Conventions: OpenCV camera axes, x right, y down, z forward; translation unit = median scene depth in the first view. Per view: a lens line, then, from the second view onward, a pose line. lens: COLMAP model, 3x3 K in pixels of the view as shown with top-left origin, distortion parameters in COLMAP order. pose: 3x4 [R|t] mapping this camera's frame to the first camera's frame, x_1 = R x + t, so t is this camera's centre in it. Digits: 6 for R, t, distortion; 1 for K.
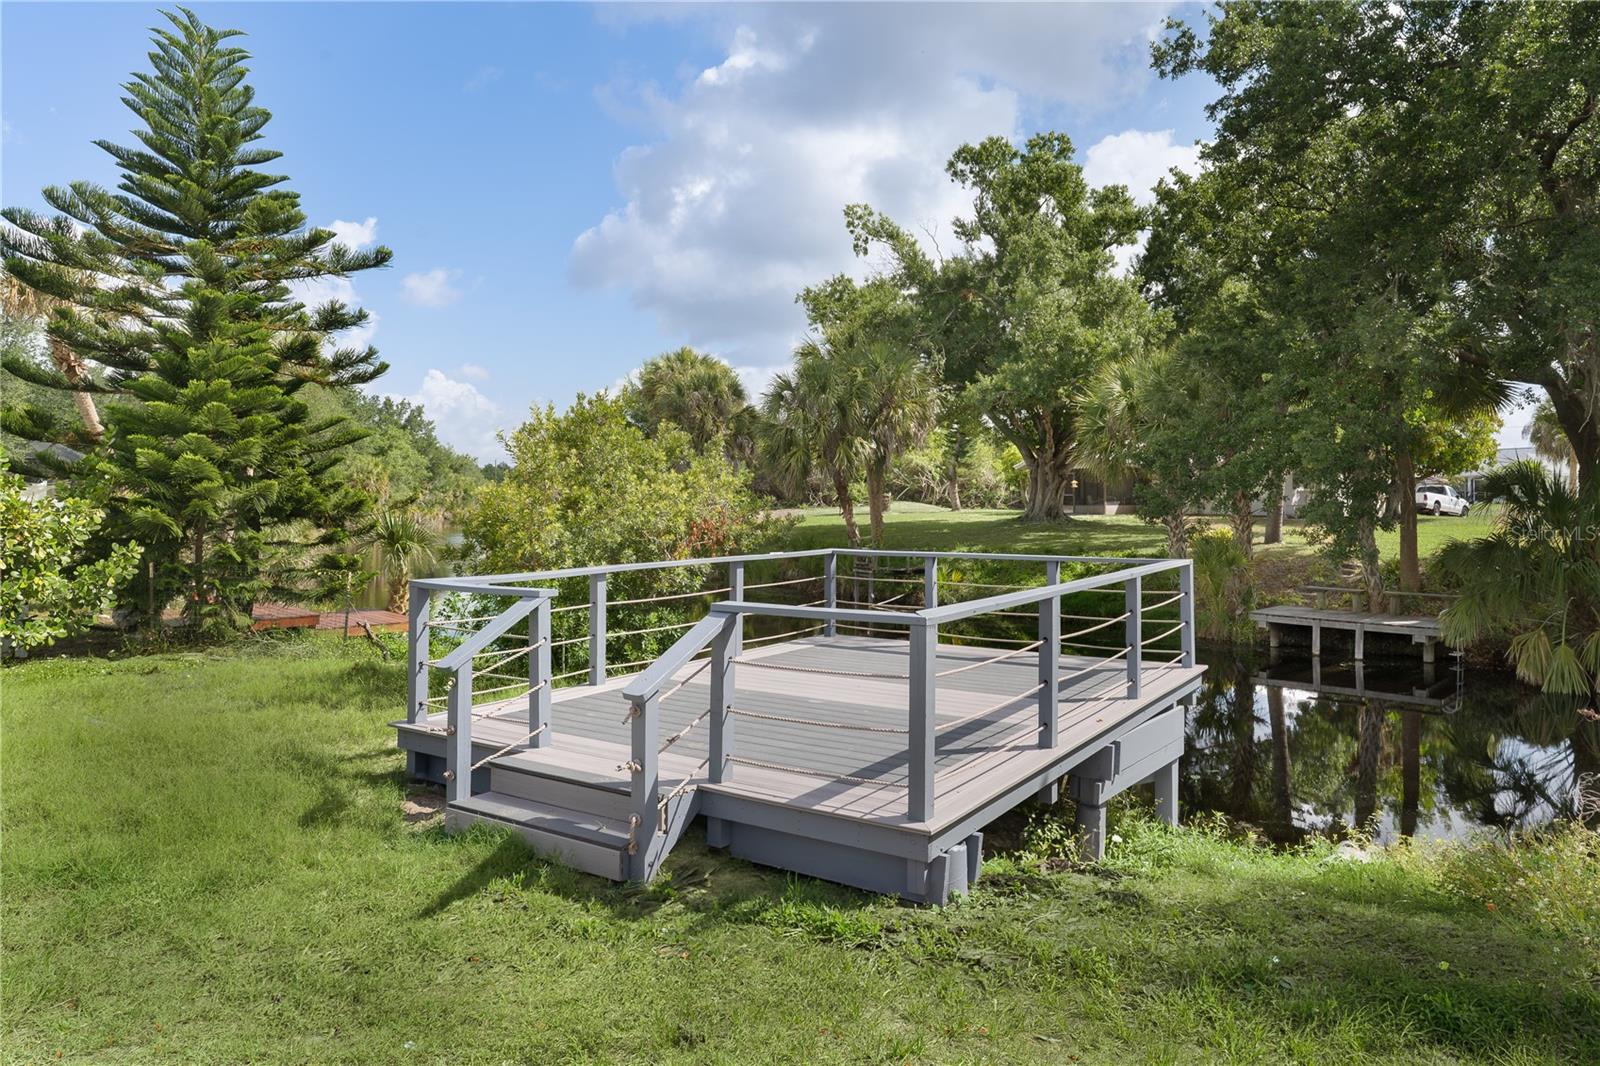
lens RADIAL K [[938.5, 0, 800.2], [0, 938.5, 527.9], [0, 0, 1]] dist [-0.000952, 0.000193]
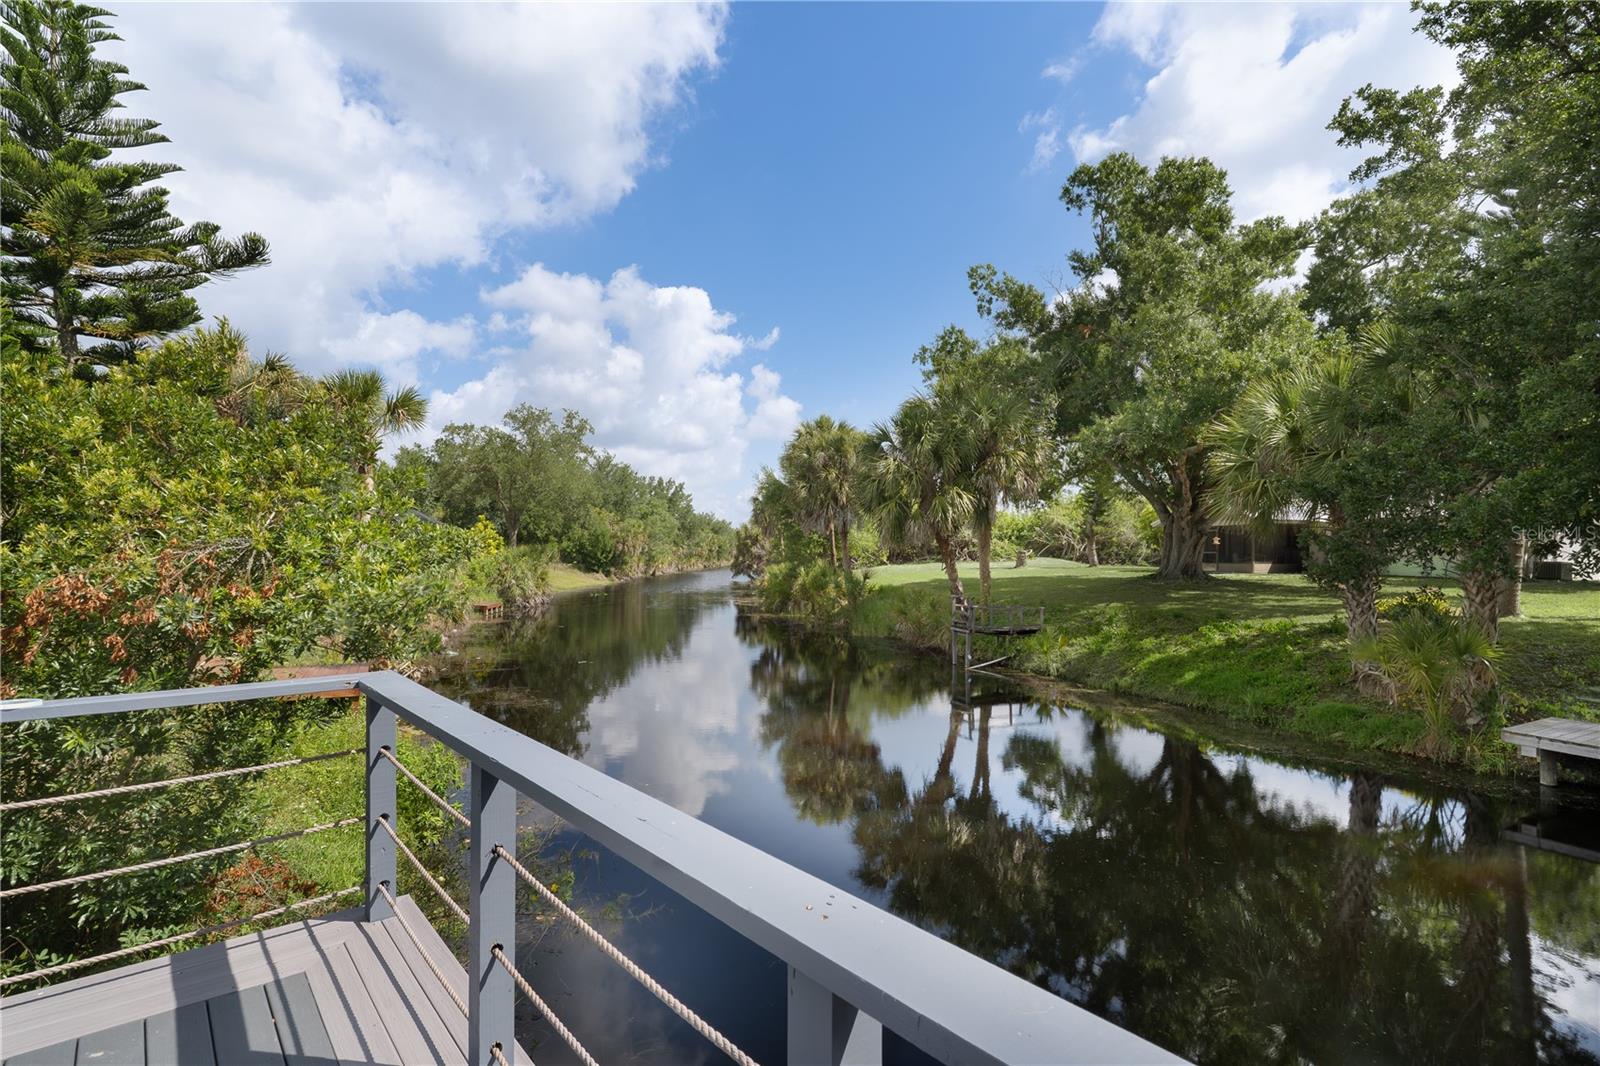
lens RADIAL K [[734.6, 0, 779.2], [0, 734.6, 560.6], [0, 0, 1]] dist [0.004339, -0.000838]
pose [[0.966312, 0.013444, -0.257024, 0.071422], [-0.019165, 0.999621, -0.019765, -0.004486], [0.256660, 0.024025, 0.966203, 0.215505]]
